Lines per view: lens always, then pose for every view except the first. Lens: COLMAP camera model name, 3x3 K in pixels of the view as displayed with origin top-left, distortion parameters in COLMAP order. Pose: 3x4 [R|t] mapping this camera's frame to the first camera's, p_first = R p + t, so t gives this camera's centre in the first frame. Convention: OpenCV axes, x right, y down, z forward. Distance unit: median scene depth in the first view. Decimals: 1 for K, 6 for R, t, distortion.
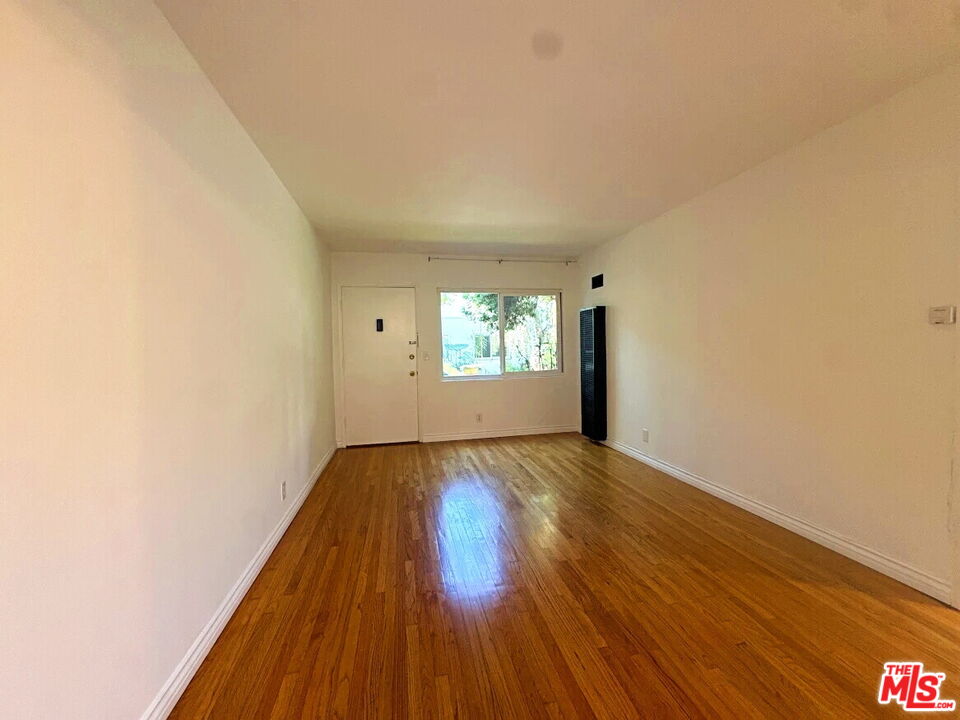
lens RADIAL K [[382.1, 0, 481.6], [0, 382.1, 360.1], [0, 0, 1]] dist [-0.000698, -0.000124]
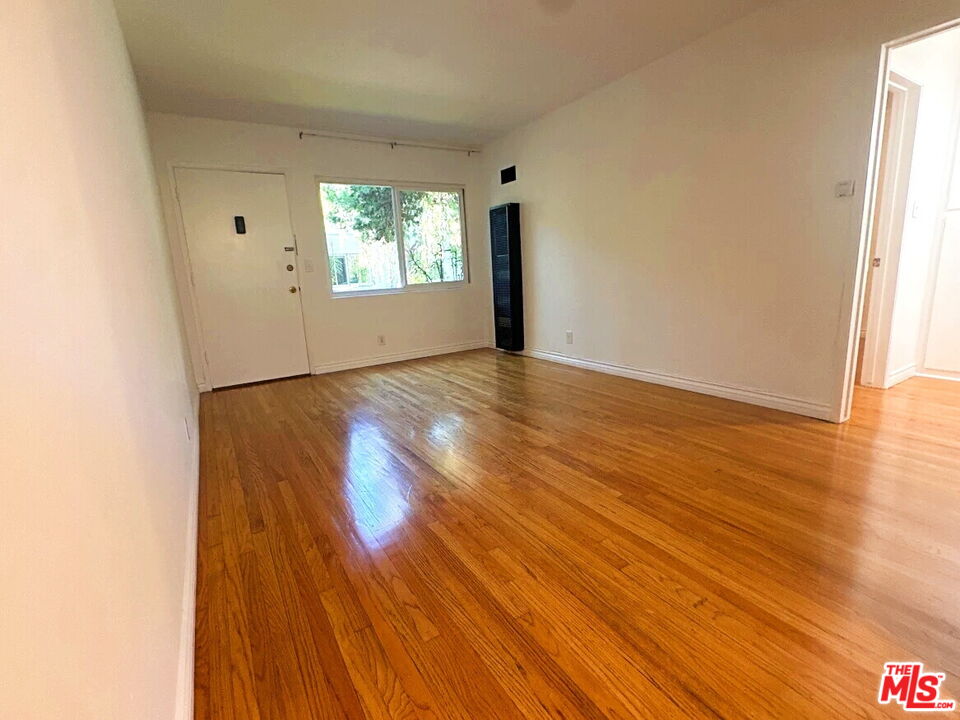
lens RADIAL K [[441.4, 0, 478.1], [0, 441.4, 359.3], [0, 0, 1]] dist [-0.000706, 0.000089]
pose [[0.940253, -0.094708, 0.327039, -0.141298], [0.044158, 0.986342, 0.158681, 0.052117], [-0.337601, -0.134759, 0.931593, 0.009819]]
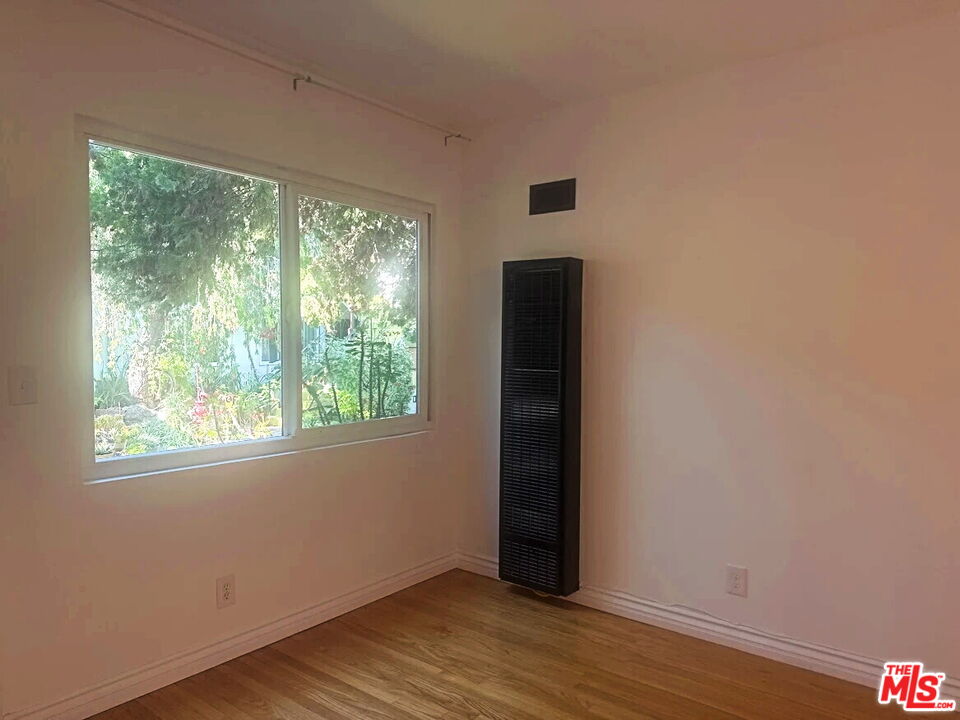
lens RADIAL K [[667.5, 0, 478.7], [0, 667.5, 361.9], [0, 0, 1]] dist [0.048857, 0.000477]
pose [[0.765079, 0.006317, 0.643905, -0.213492], [-0.003980, 0.999979, -0.005081, -0.027898], [-0.643924, 0.001325, 0.765088, 0.517875]]
